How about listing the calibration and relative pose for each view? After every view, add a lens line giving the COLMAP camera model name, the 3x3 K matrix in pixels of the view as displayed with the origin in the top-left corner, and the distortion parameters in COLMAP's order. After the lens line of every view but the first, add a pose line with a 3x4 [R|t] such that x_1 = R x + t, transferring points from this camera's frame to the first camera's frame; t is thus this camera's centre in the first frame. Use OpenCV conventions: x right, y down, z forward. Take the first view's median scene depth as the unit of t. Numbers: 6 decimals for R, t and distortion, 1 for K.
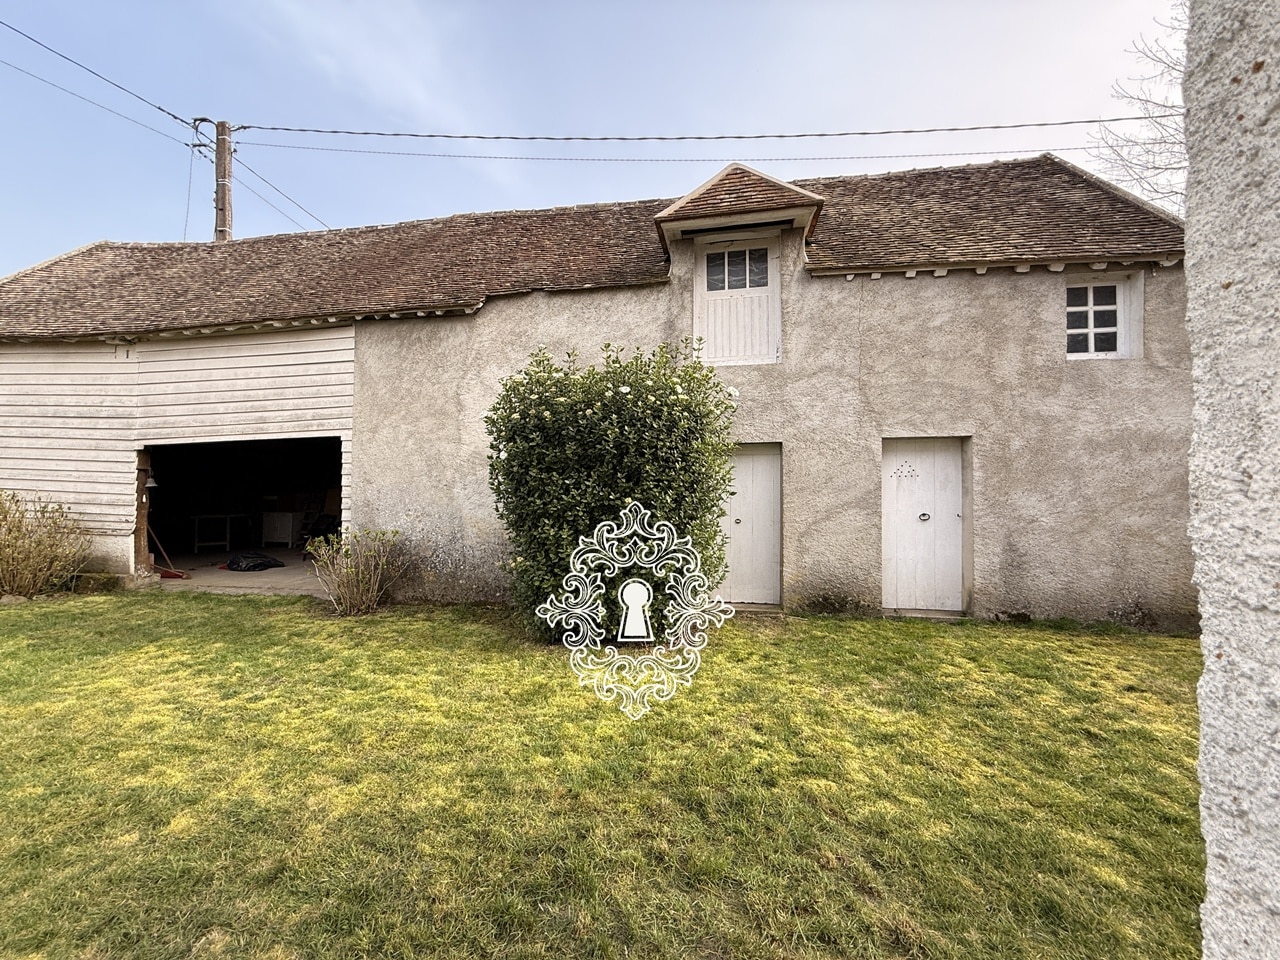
lens RADIAL K [[508.5, 0, 636.4], [0, 508.5, 480.5], [0, 0, 1]] dist [0.002039, -0.000202]
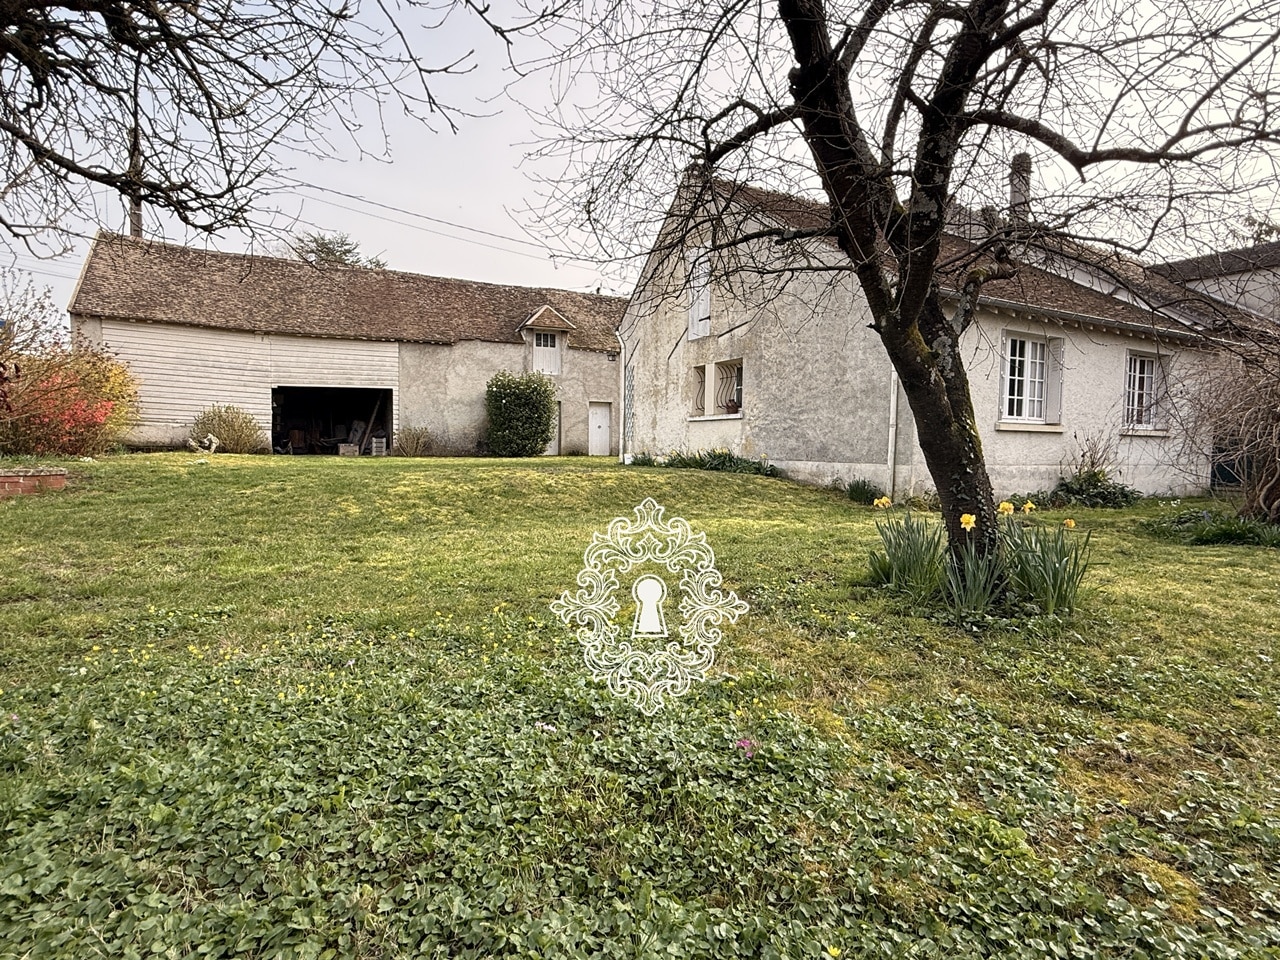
lens RADIAL K [[671.5, 0, 642.1], [0, 671.5, 481.7], [0, 0, 1]] dist [0.000897, -0.001590]
pose [[0.802030, -0.020623, 0.596927, -1.562202], [-0.014593, 0.998429, 0.054101, 0.164977], [-0.597105, -0.052101, 0.800469, -2.286744]]
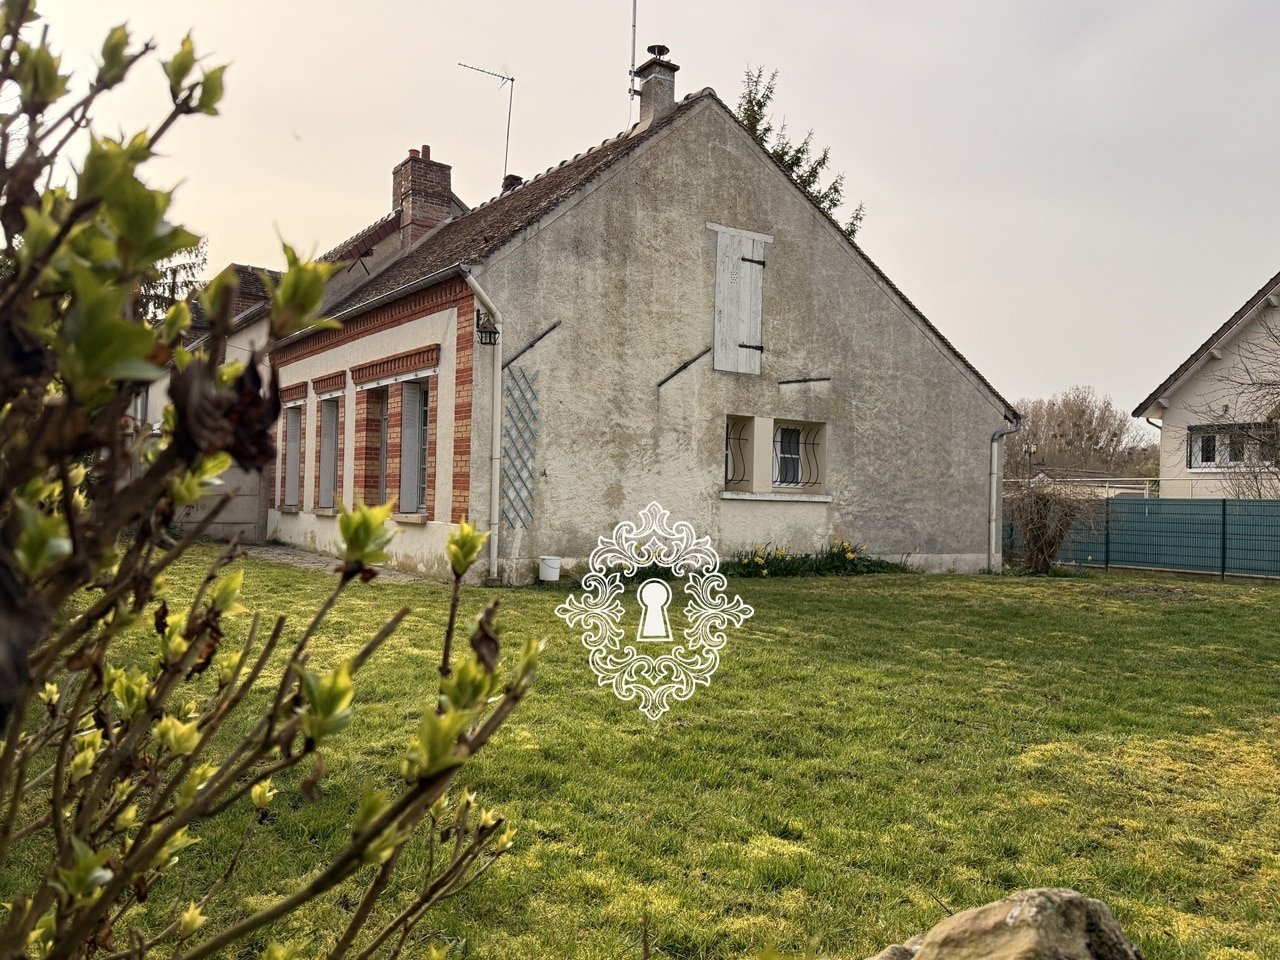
lens RADIAL K [[948.0, 0, 641.7], [0, 948.0, 487.2], [0, 0, 1]] dist [0.111969, 0.000943]
pose [[-0.676833, -0.004721, 0.736121, -1.436937], [-0.026343, 0.999494, -0.017811, 0.095480], [-0.735665, -0.031447, -0.676615, 0.986980]]
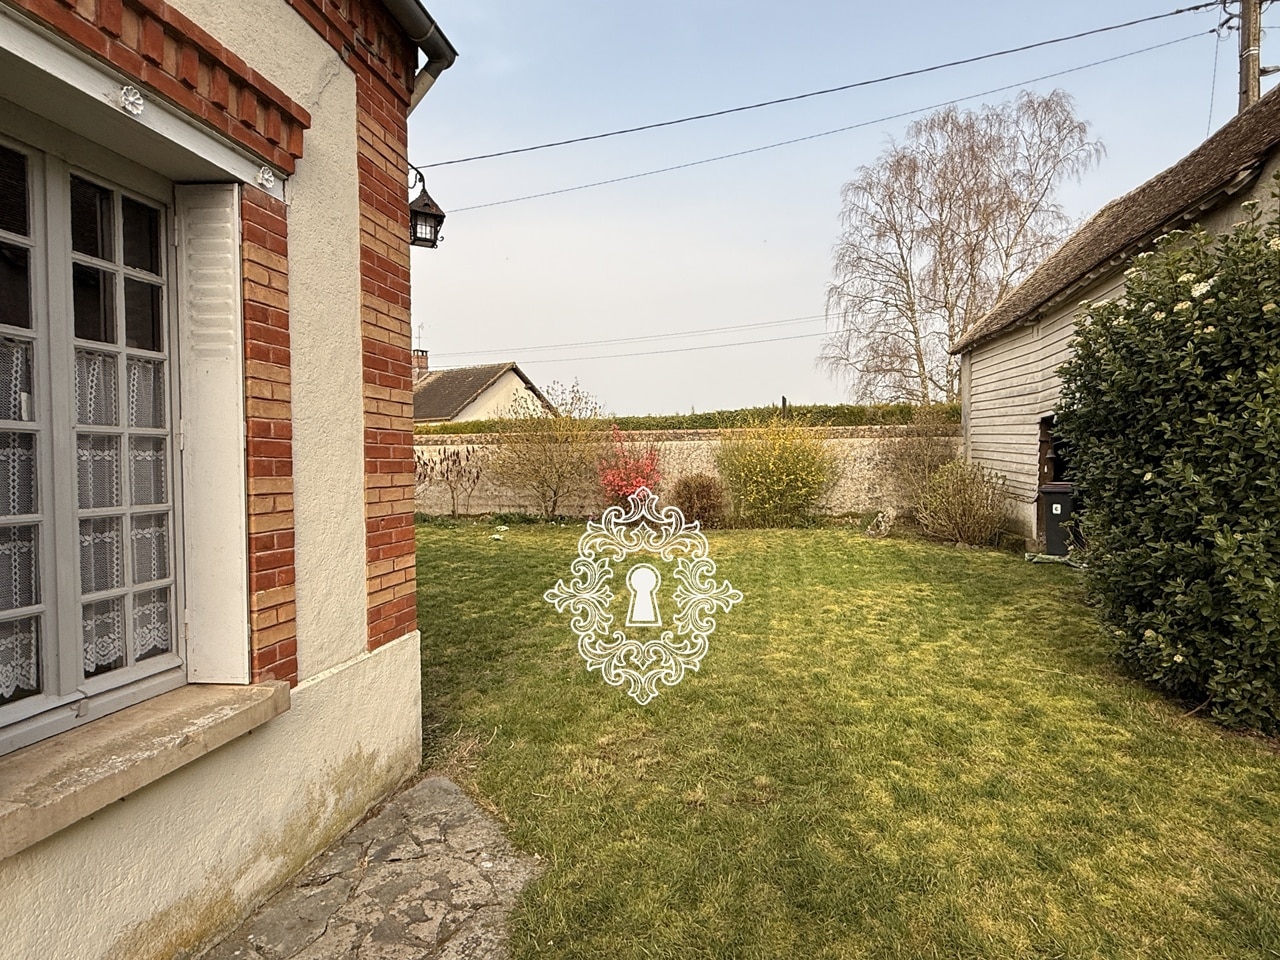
lens RADIAL K [[735.9, 0, 639.9], [0, 735.9, 487.1], [0, 0, 1]] dist [0.003039, -0.000679]
pose [[-0.034255, 0.038606, -0.998667, 0.641902], [0.012942, 0.999187, 0.038182, 0.004807], [0.999329, -0.011617, -0.034727, 0.251665]]
